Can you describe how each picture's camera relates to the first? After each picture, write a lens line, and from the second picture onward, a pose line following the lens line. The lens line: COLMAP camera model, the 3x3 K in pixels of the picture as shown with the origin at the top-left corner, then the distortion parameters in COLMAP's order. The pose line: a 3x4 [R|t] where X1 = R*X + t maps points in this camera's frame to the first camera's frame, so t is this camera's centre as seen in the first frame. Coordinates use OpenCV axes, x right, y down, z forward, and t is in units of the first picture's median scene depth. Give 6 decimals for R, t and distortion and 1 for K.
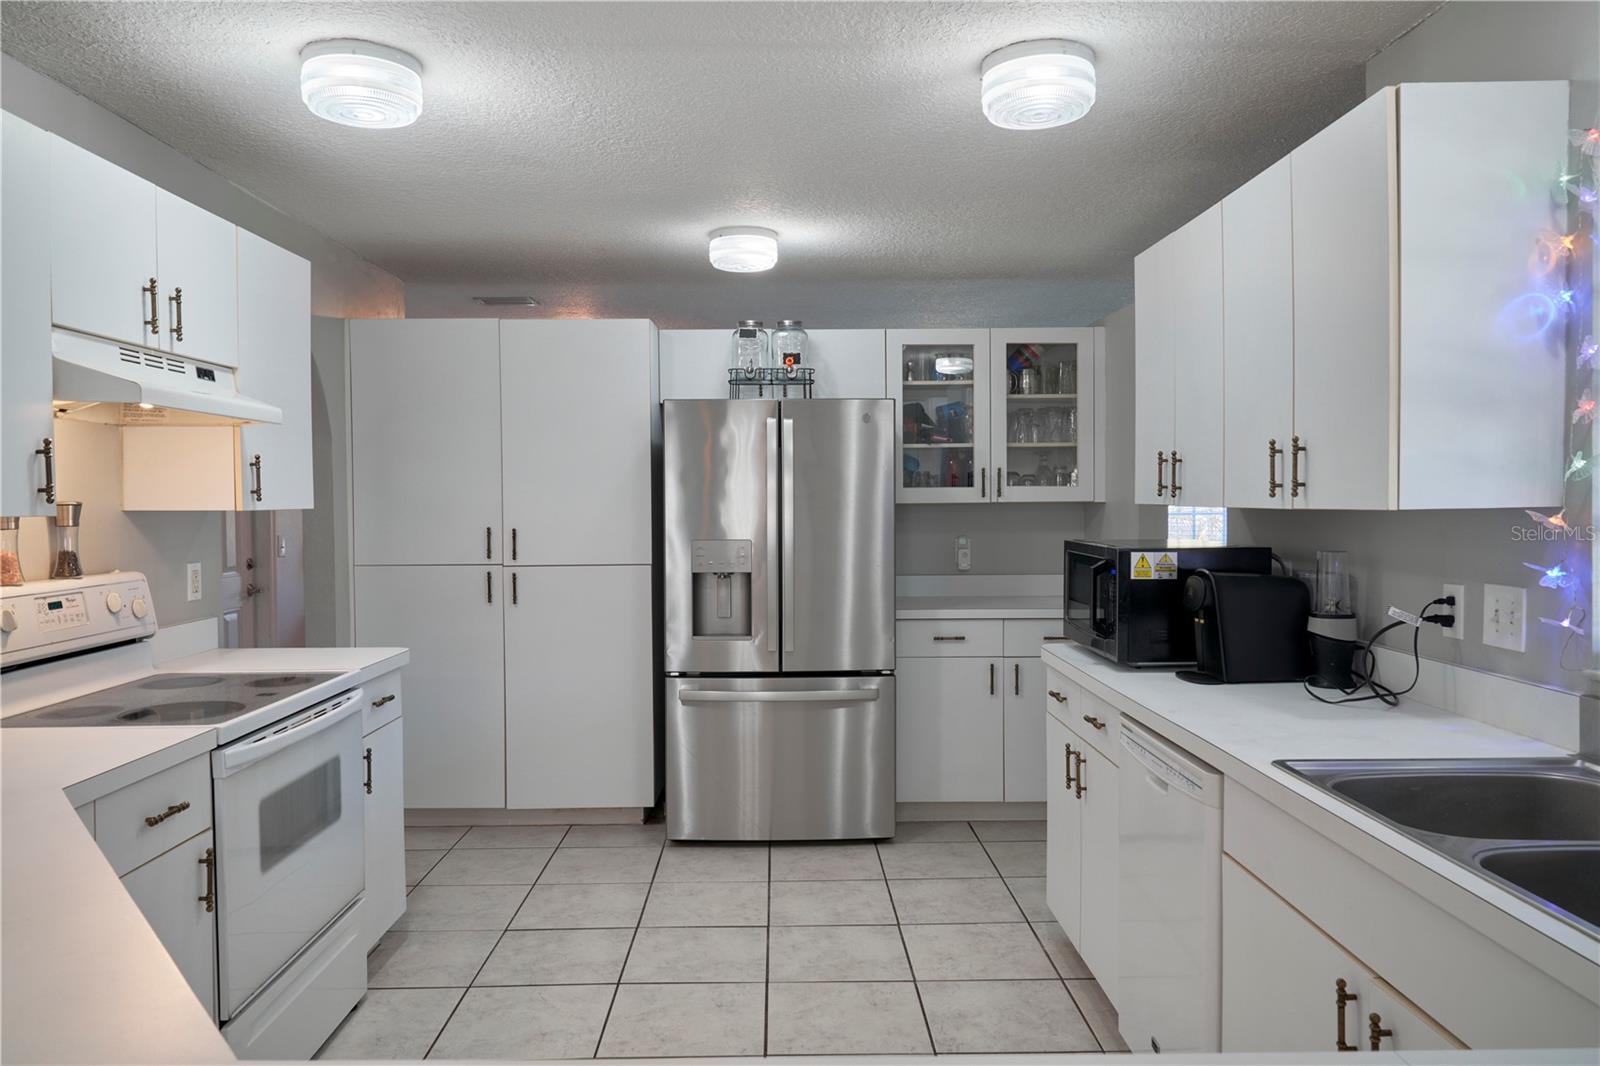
lens RADIAL K [[1105.8, 0, 800.0], [0, 1105.8, 533.0], [0, 0, 1]] dist [0.018646, -0.036955]
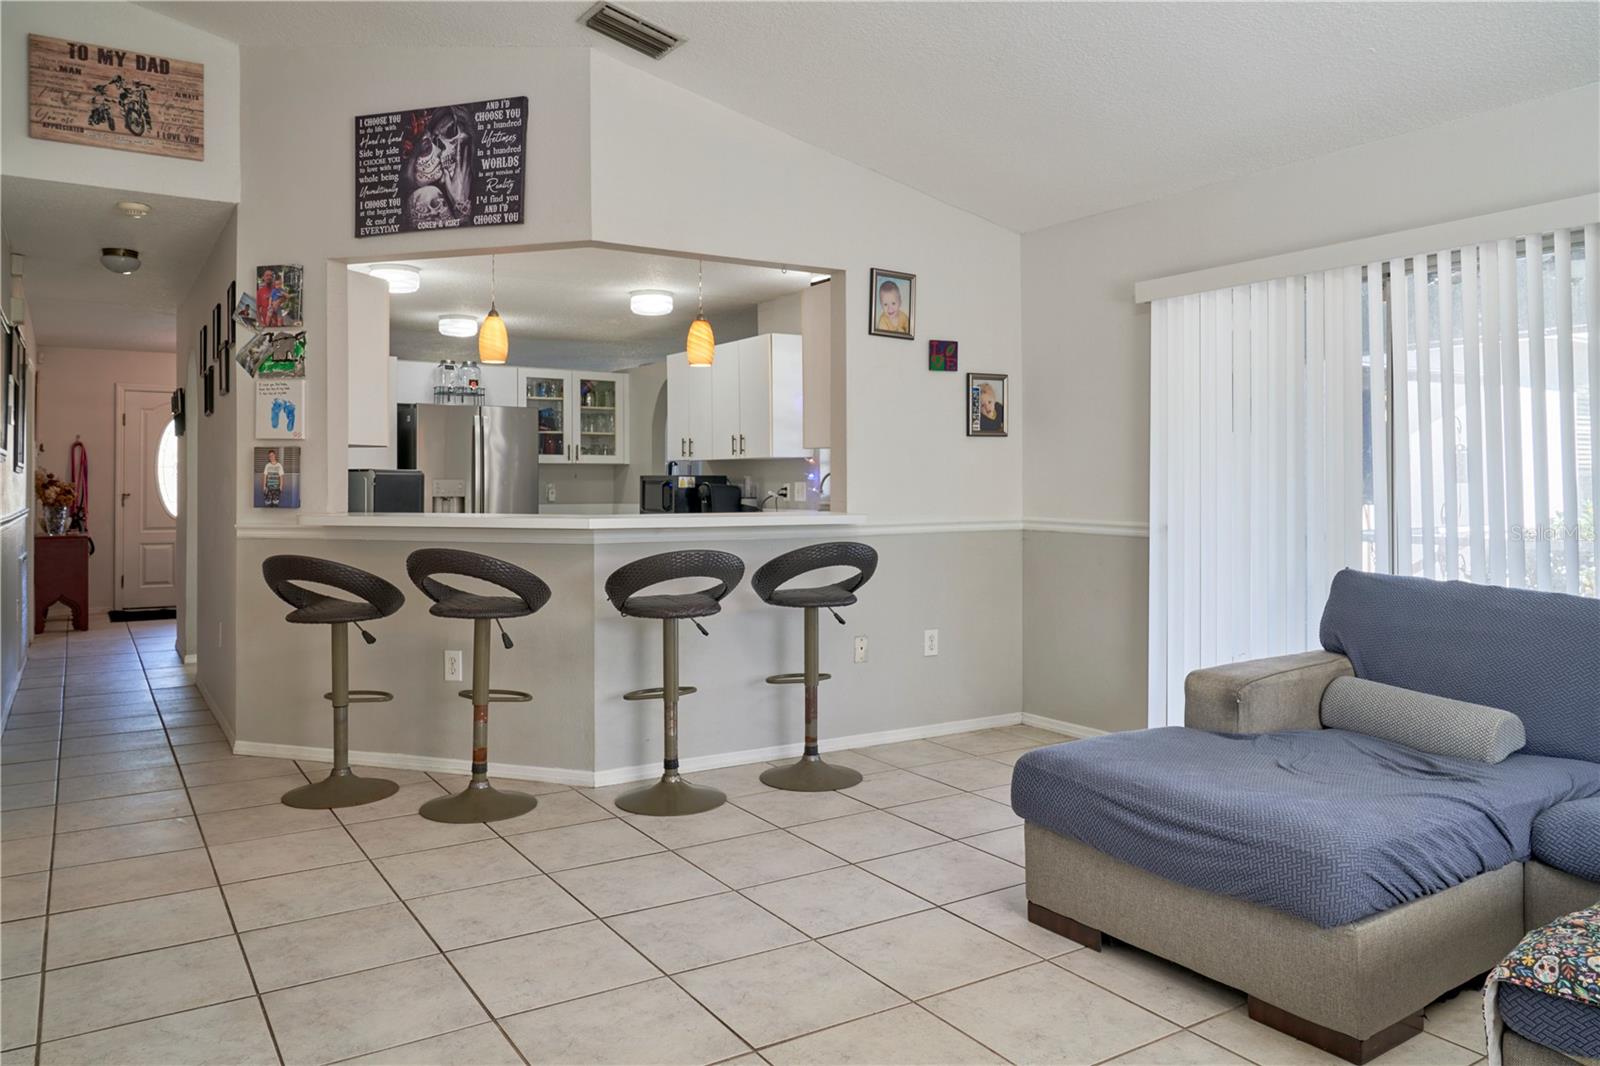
lens RADIAL K [[1123.0, 0, 789.6], [0, 1123.0, 472.2], [0, 0, 1]] dist [0.003995, 0.001687]
pose [[0.857003, 0.011115, 0.515192, -0.561505], [0.011043, 0.999142, -0.039925, 0.076910], [-0.515193, 0.039905, 0.856144, -0.932039]]
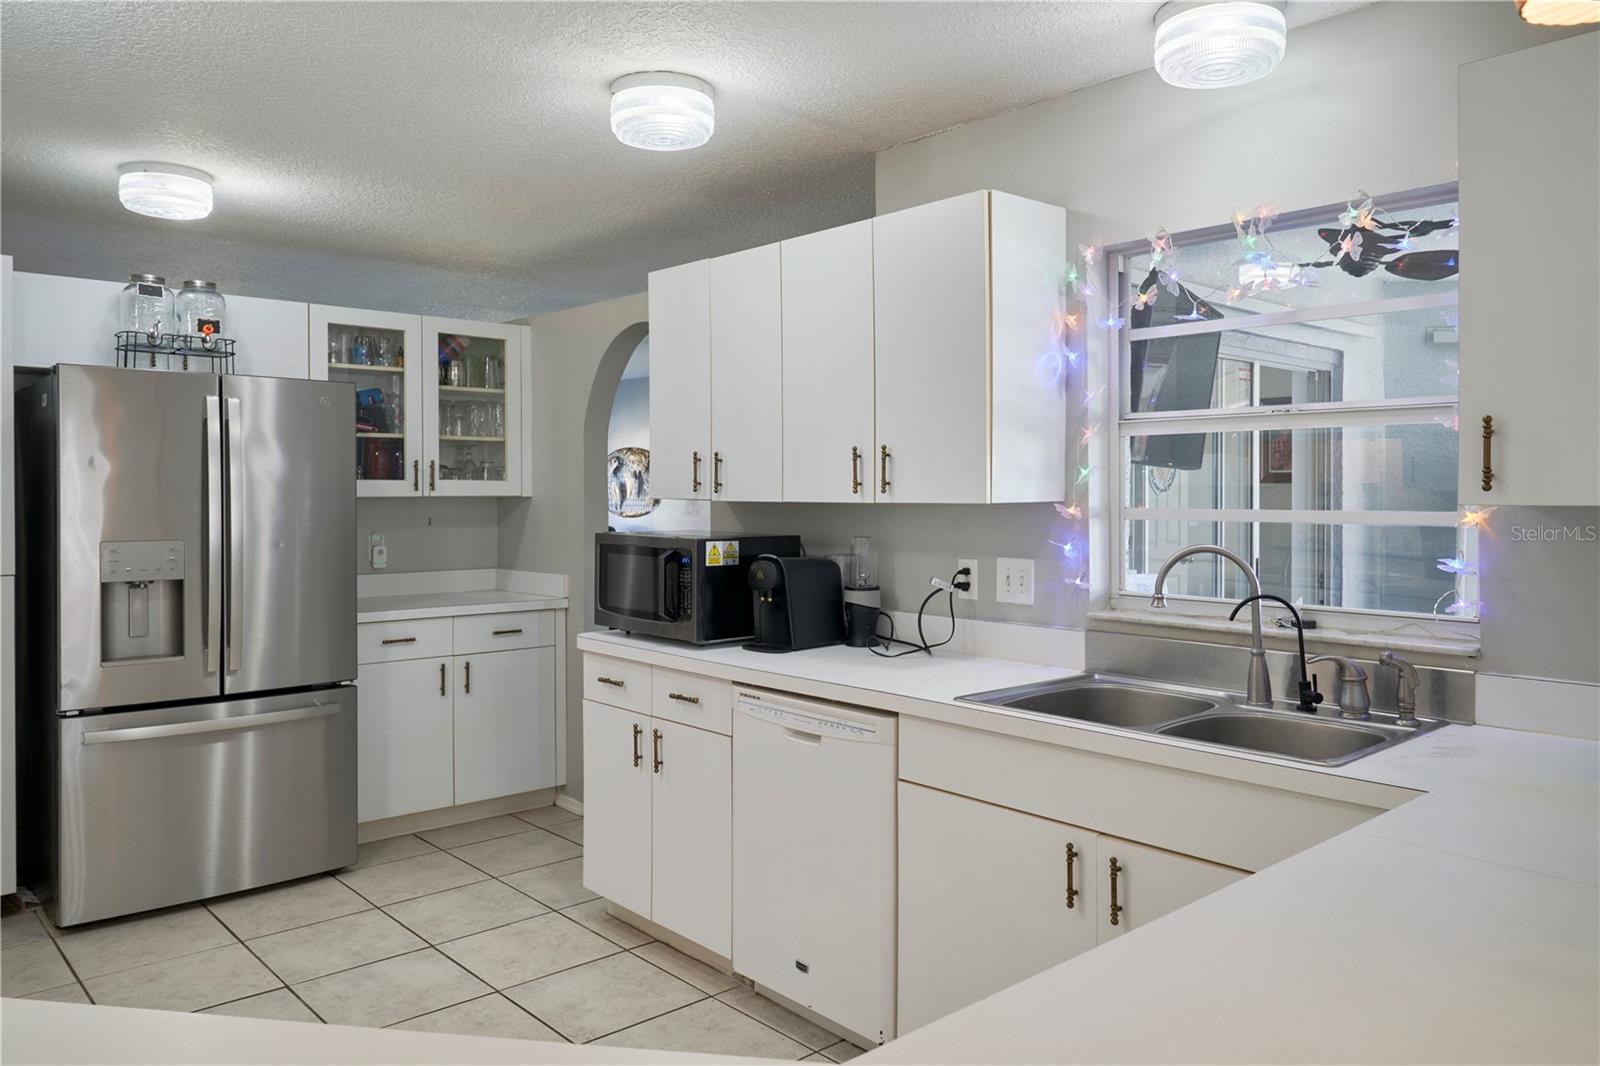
lens RADIAL K [[1128.0, 0, 801.7], [0, 1128.0, 495.9], [0, 0, 1]] dist [-0.001223, -0.001409]
pose [[0.754891, 0.004827, 0.655833, -0.252006], [0.014067, 0.999624, -0.023548, -0.000437], [-0.655700, 0.027002, 0.754539, 0.053614]]
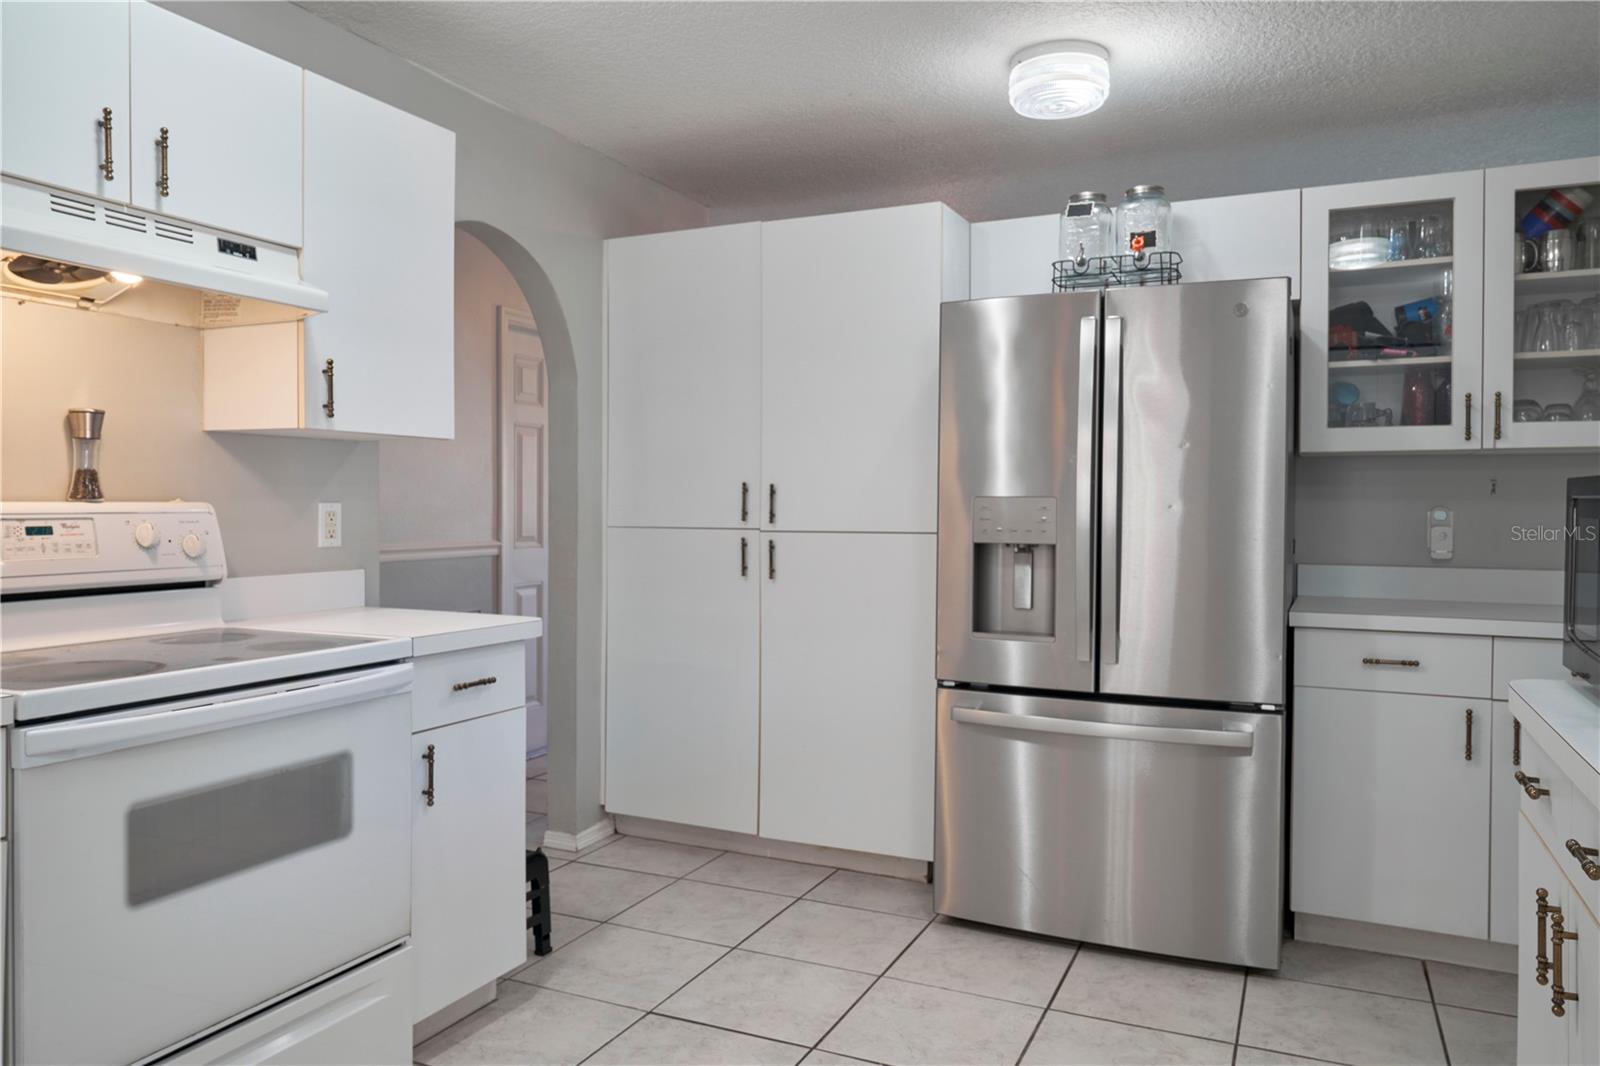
lens RADIAL K [[1124.3, 0, 794.6], [0, 1124.3, 519.6], [0, 0, 1]] dist [-0.003436, -0.002307]
pose [[0.899436, 0.017225, -0.436712, 0.115515], [-0.024310, 0.999648, -0.010640, 0.031987], [0.436375, 0.020187, 0.899538, 0.304290]]
